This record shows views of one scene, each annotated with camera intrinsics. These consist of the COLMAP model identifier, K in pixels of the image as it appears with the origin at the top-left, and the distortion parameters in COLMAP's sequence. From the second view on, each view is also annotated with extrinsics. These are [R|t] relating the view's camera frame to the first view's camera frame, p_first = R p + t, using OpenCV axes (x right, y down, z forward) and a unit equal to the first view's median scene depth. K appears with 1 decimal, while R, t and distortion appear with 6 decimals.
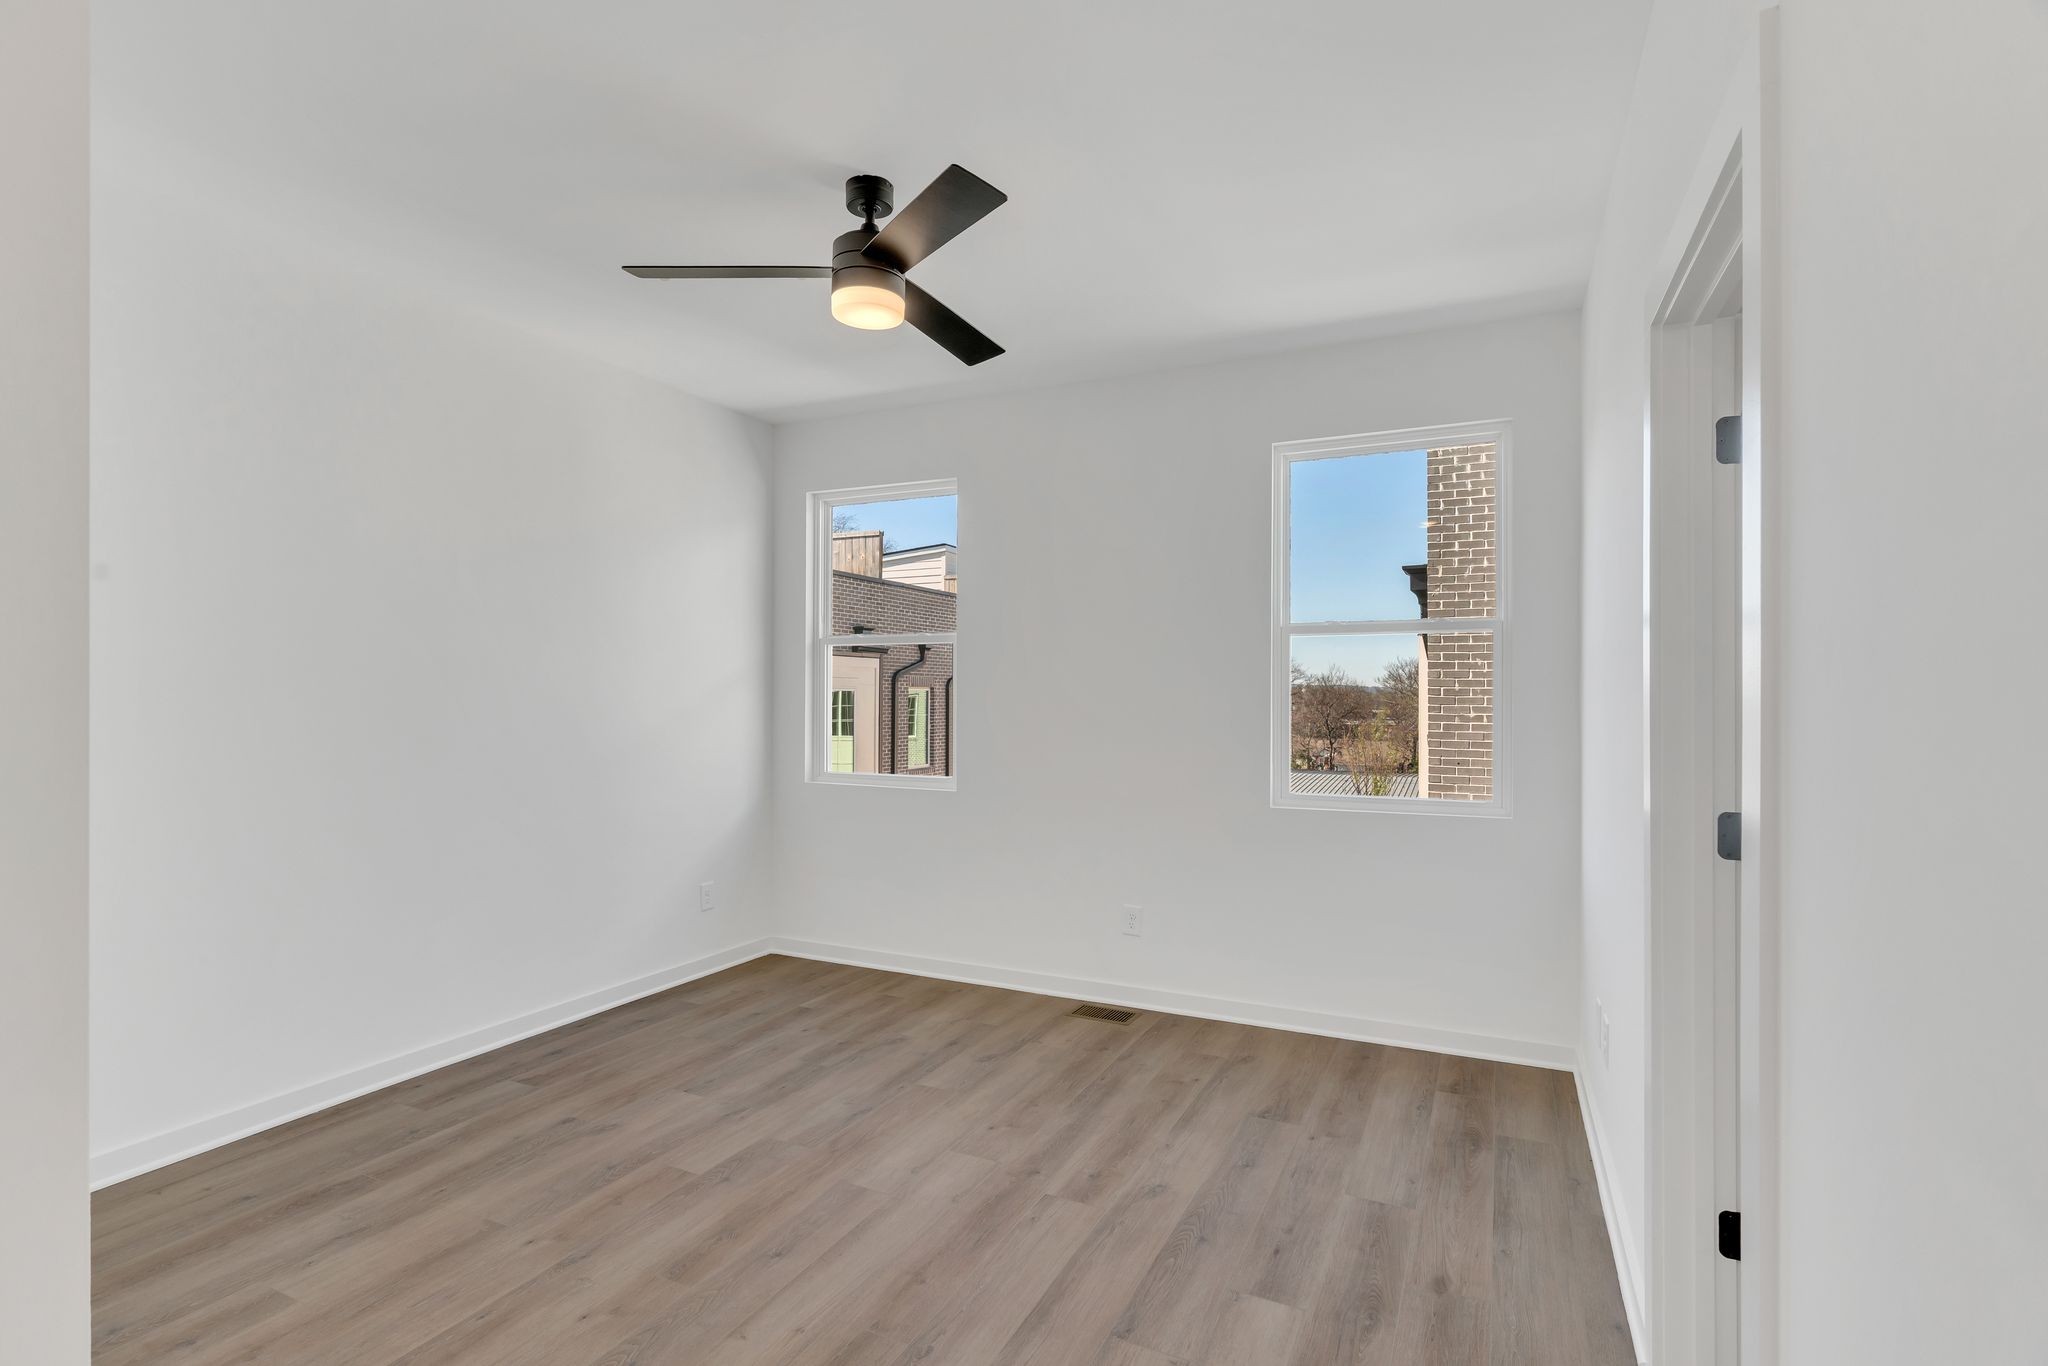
lens RADIAL K [[978.1, 0, 1020.5], [0, 978.1, 693.7], [0, 0, 1]] dist [-0.002973, -0.000224]
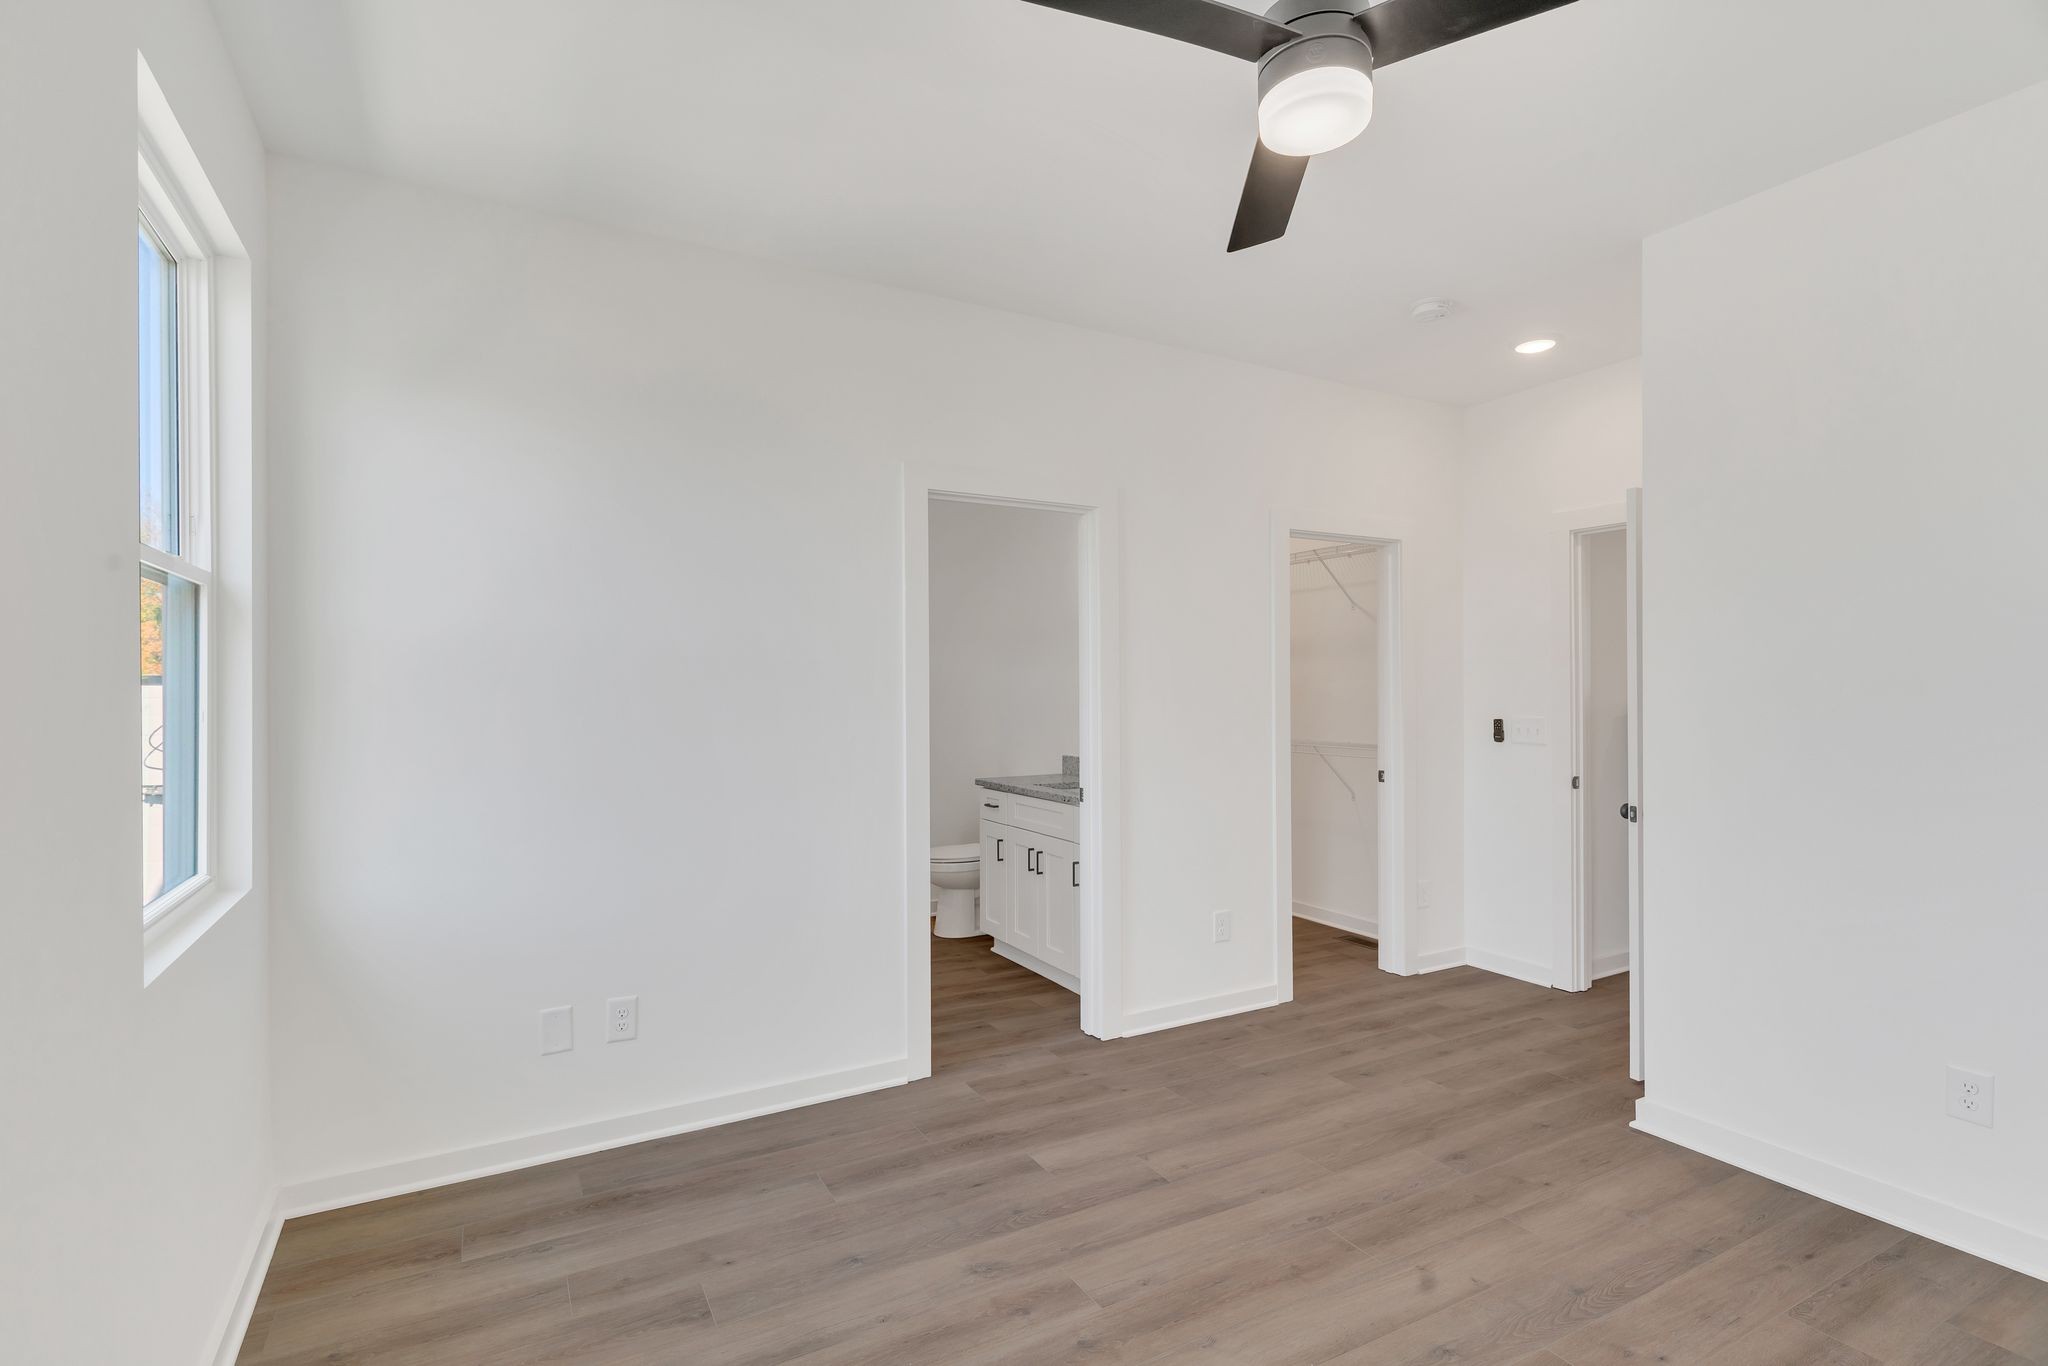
lens RADIAL K [[978.1, 0, 1020.5], [0, 978.1, 693.7], [0, 0, 1]] dist [-0.002973, -0.000224]
pose [[-0.819439, -0.003053, 0.573158, -0.405593], [0.001633, 0.999969, 0.007661, -0.007083], [-0.573164, 0.007214, -0.819409, 1.800916]]
